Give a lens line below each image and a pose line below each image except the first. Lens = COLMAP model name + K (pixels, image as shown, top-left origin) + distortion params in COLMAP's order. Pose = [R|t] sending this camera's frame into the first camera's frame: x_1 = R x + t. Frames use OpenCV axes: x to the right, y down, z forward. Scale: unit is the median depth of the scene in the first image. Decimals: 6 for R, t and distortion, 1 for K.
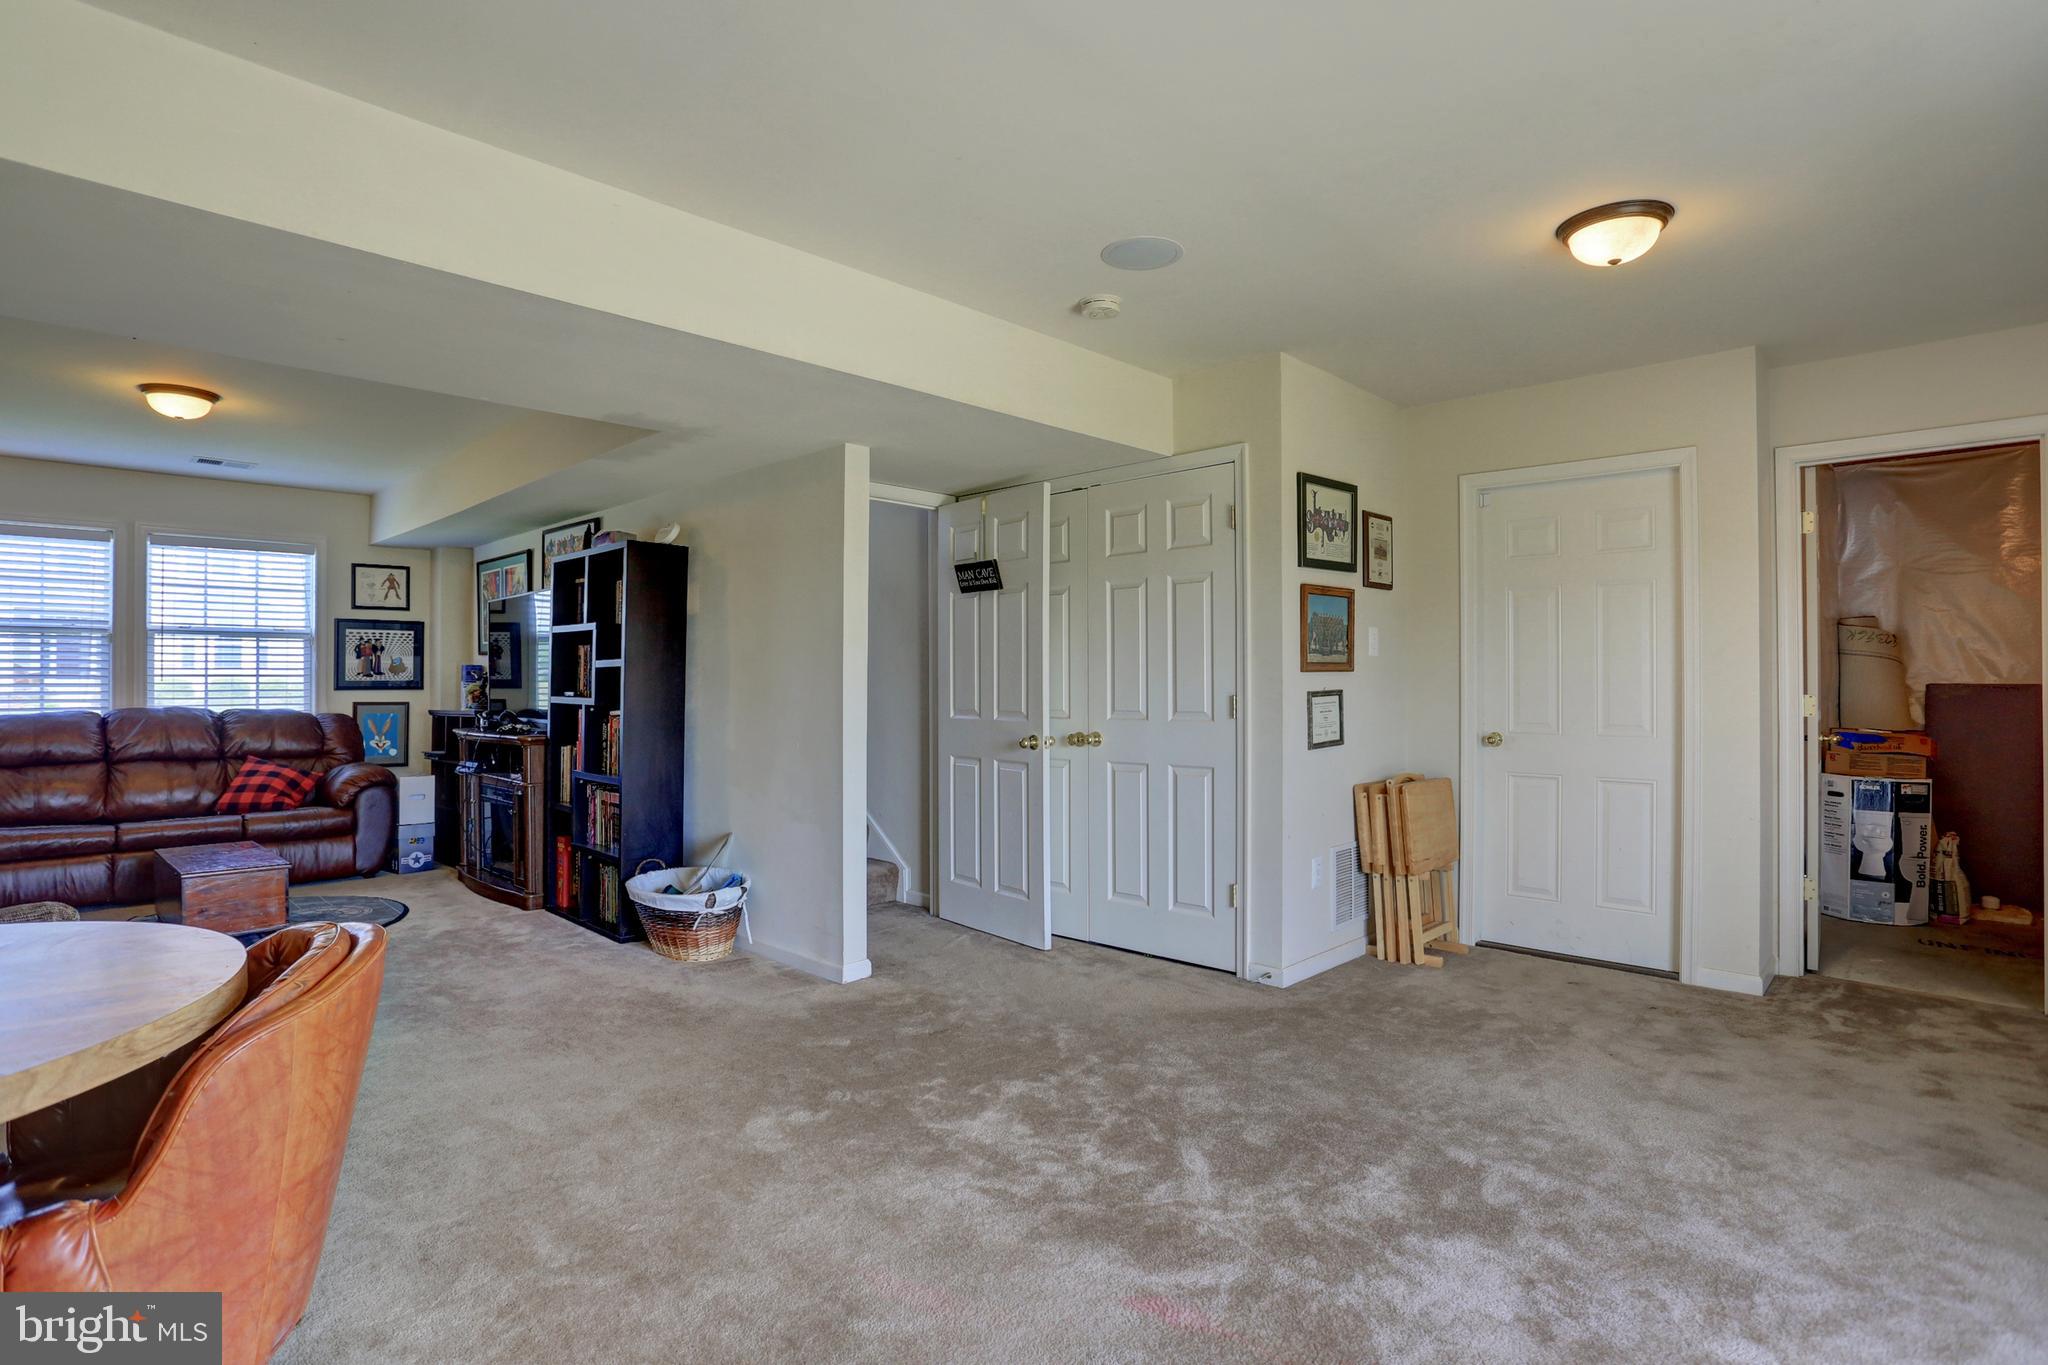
lens RADIAL K [[1027.3, 0, 1000.5], [0, 1027.3, 680.9], [0, 0, 1]] dist [-0.085915, 0.036200]
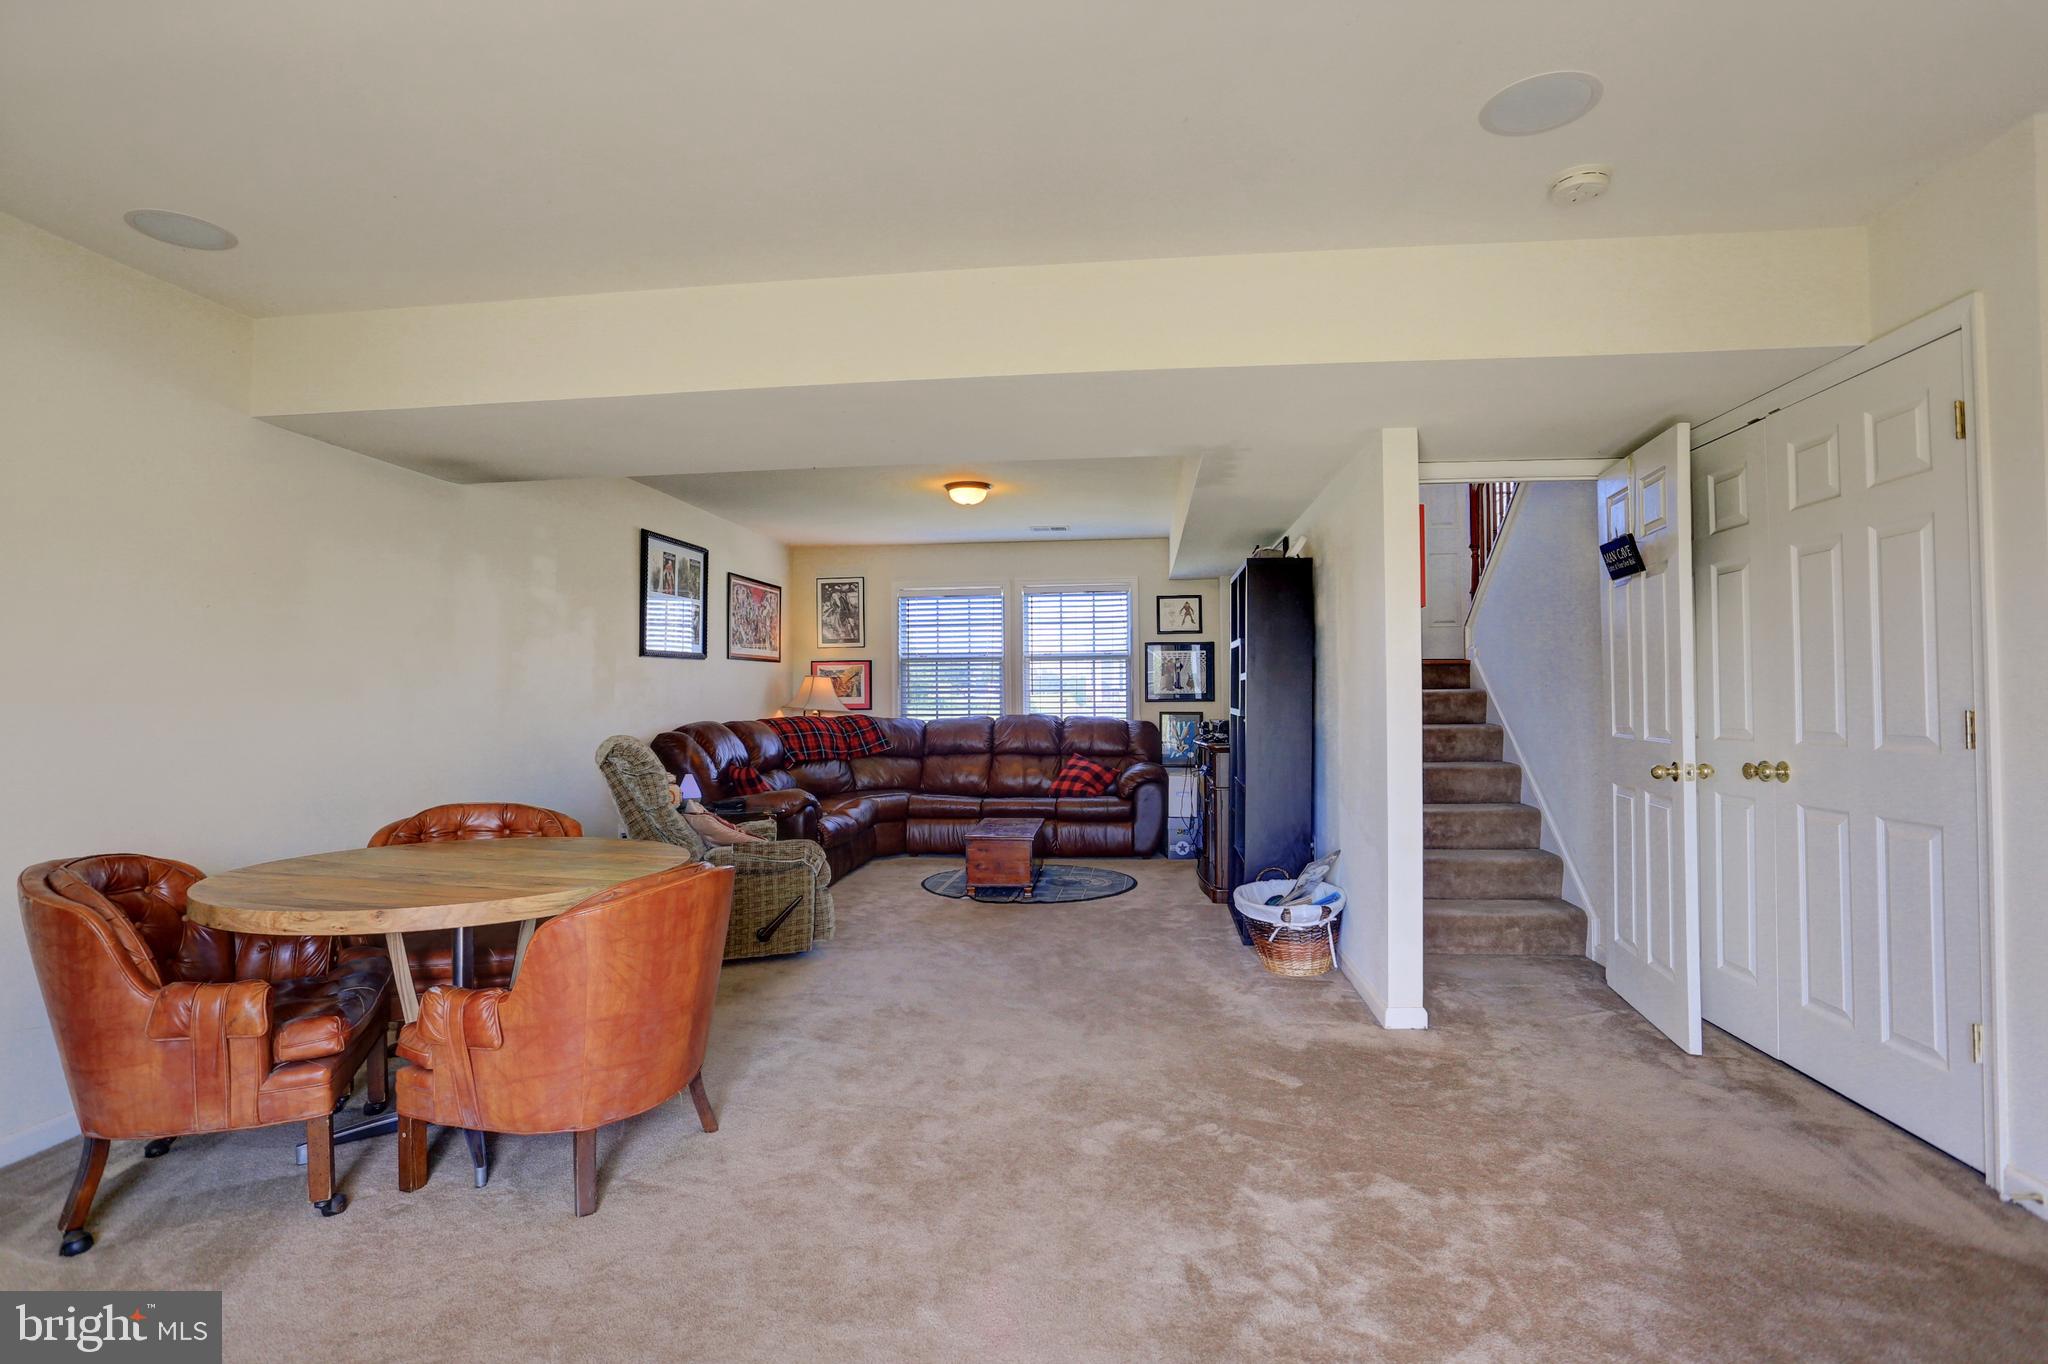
lens RADIAL K [[1005.2, 0, 1003.7], [0, 1005.2, 672.3], [0, 0, 1]] dist [-0.073954, 0.032846]
pose [[0.613598, -0.022354, -0.789302, 0.225544], [0.006524, 0.999709, -0.023241, 0.000802], [0.789592, 0.009111, 0.613565, 0.133346]]
